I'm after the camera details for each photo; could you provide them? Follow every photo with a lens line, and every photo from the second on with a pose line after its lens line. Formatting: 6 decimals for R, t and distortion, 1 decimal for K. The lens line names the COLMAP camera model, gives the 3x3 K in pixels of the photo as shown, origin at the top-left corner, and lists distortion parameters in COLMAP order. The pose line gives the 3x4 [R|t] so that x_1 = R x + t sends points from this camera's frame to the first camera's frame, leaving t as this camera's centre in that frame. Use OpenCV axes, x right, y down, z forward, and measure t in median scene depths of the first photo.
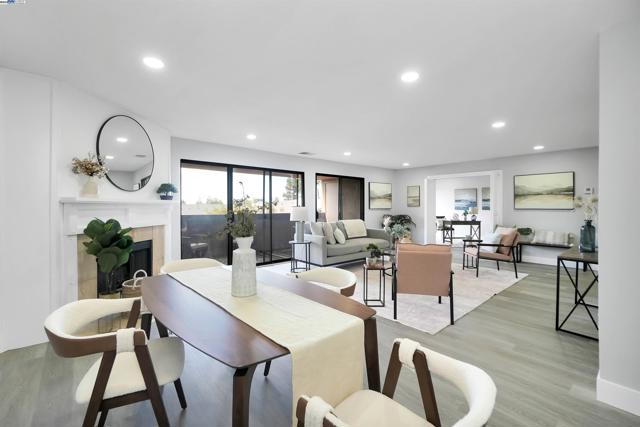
lens RADIAL K [[279.3, 0, 321.3], [0, 279.3, 207.4], [0, 0, 1]] dist [-0.004513, 0.002635]
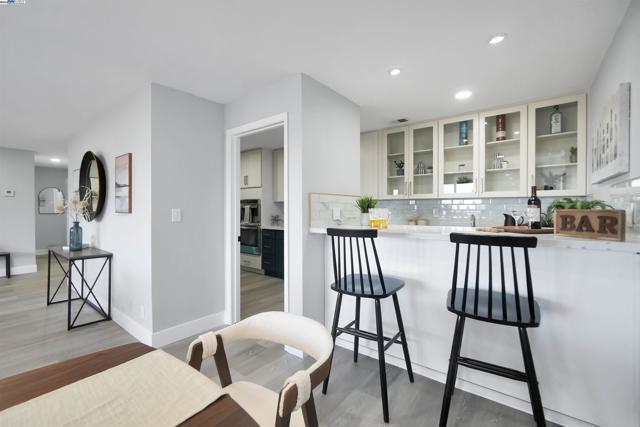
lens RADIAL K [[279.3, 0, 317.2], [0, 279.3, 209.2], [0, 0, 1]] dist [-0.004513, 0.002635]
pose [[-0.168290, -0.004498, 0.985727, -0.137315], [0.010356, 0.999926, 0.006331, -0.001355], [-0.985683, 0.011274, -0.168231, 0.108113]]
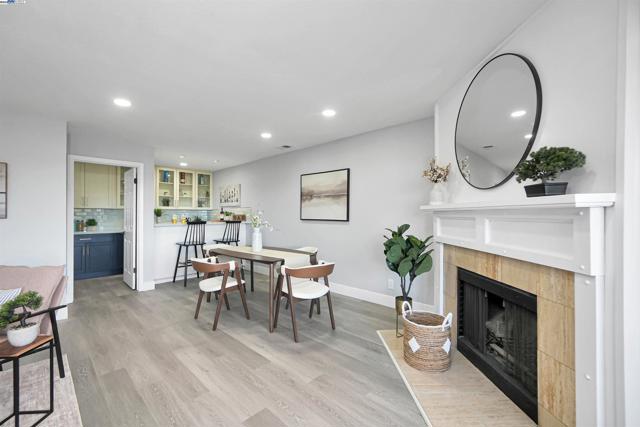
lens RADIAL K [[279.3, 0, 318.0], [0, 279.3, 213.7], [0, 0, 1]] dist [-0.004513, 0.002635]
pose [[-0.997491, 0.000858, -0.070784, -0.148100], [0.000444, 0.999983, 0.005859, -0.005345], [0.070788, 0.005813, -0.997474, 0.811426]]
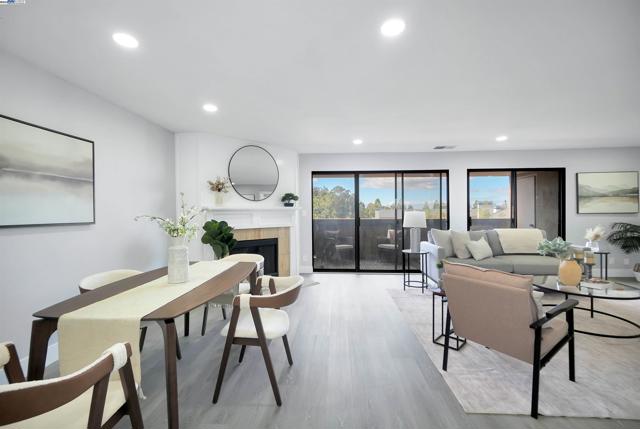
lens RADIAL K [[280.5, 0, 320.4], [0, 280.5, 215.2], [0, 0, 1]] dist [-0.004964, 0.002723]
pose [[0.710795, 0.002952, -0.703393, 0.251986], [0.004639, 0.999950, 0.008884, 0.000651], [0.703384, -0.009577, 0.710746, 0.131979]]
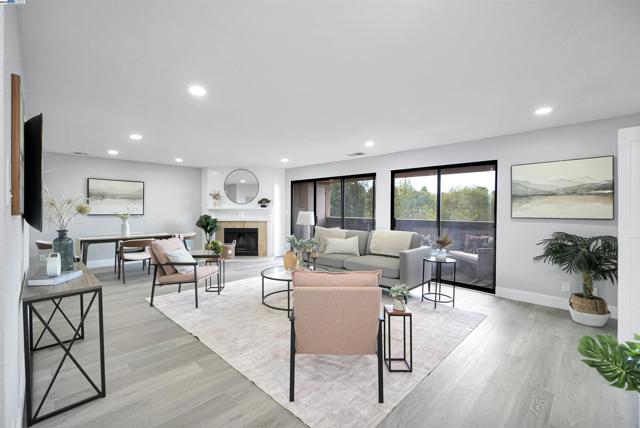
lens RADIAL K [[280.5, 0, 319.2], [0, 280.5, 210.8], [0, 0, 1]] dist [-0.004964, 0.002723]
pose [[0.083642, 0.001916, -0.996494, 0.799956], [-0.008310, 0.999965, 0.001225, -0.006029], [0.996461, 0.008179, 0.083655, 0.736318]]
